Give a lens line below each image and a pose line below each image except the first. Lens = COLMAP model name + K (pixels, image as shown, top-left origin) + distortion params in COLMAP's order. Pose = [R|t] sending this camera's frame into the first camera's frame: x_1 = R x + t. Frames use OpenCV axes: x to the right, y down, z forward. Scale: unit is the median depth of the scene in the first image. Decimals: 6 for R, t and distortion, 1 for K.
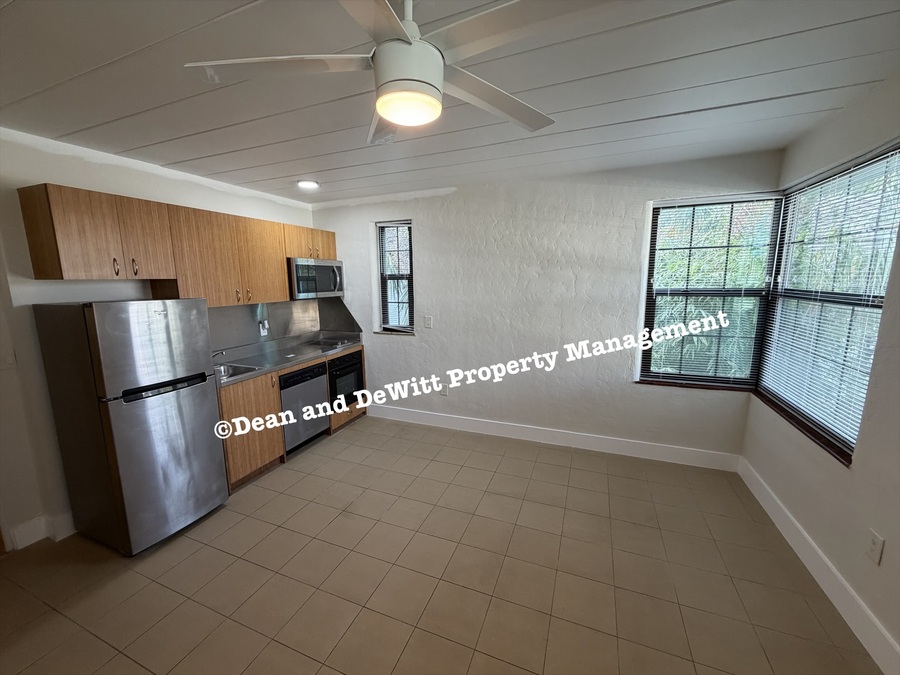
lens RADIAL K [[359.6, 0, 448.4], [0, 359.6, 336.4], [0, 0, 1]] dist [-0.003733, 0.000750]
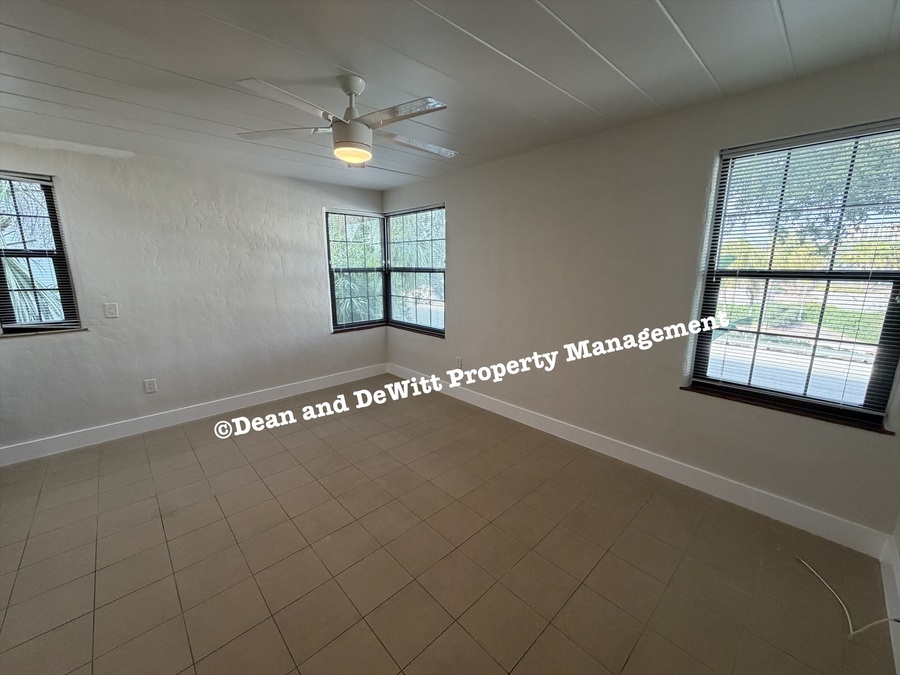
lens RADIAL K [[359.6, 0, 448.2], [0, 359.6, 336.4], [0, 0, 1]] dist [-0.003733, 0.000750]
pose [[0.417956, -0.164443, 0.893460, -0.571040], [0.146308, 0.982827, 0.112448, 0.046336], [-0.896608, 0.083722, 0.434838, -0.039904]]
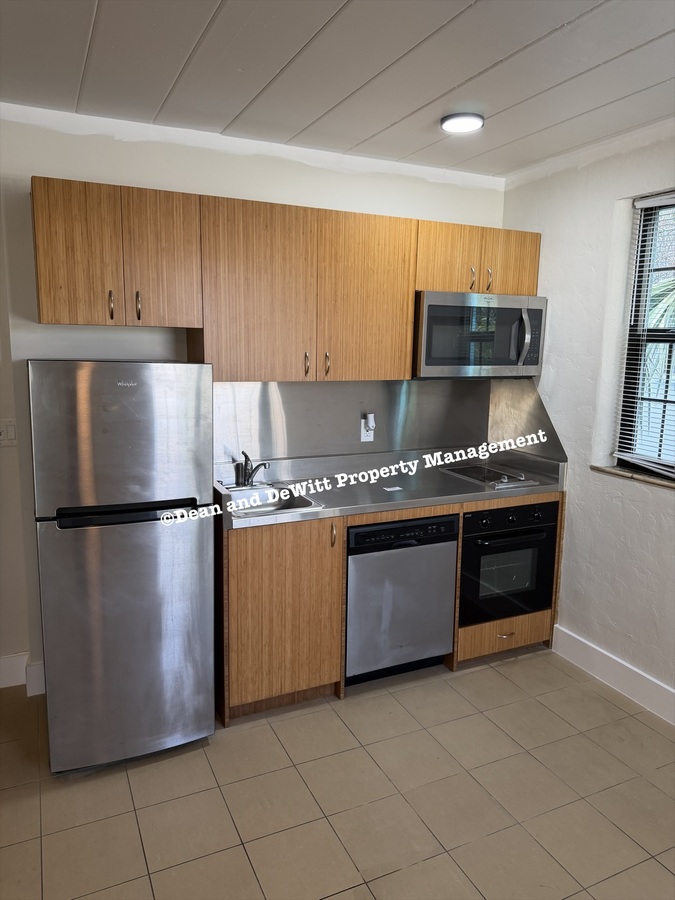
lens RADIAL K [[649.1, 0, 337.7], [0, 649.1, 451.7], [0, 0, 1]] dist [0.040947, -0.017002]
pose [[0.736387, 0.139349, -0.662055, 0.100698], [-0.134117, 0.989206, 0.059032, -0.044045], [0.663134, 0.045322, 0.747127, 0.301811]]
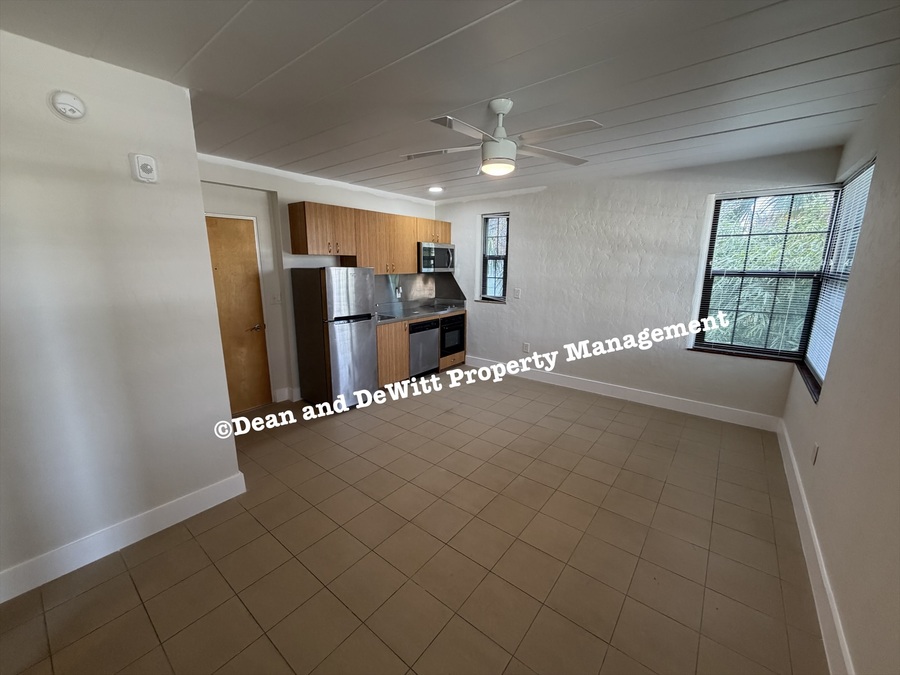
lens RADIAL K [[359.6, 0, 446.3], [0, 359.6, 336.7], [0, 0, 1]] dist [-0.003733, 0.000750]
pose [[0.957468, 0.075635, -0.278450, 0.083849], [-0.063583, 0.996617, 0.052074, 0.075237], [0.281447, -0.032155, 0.959038, -0.357508]]
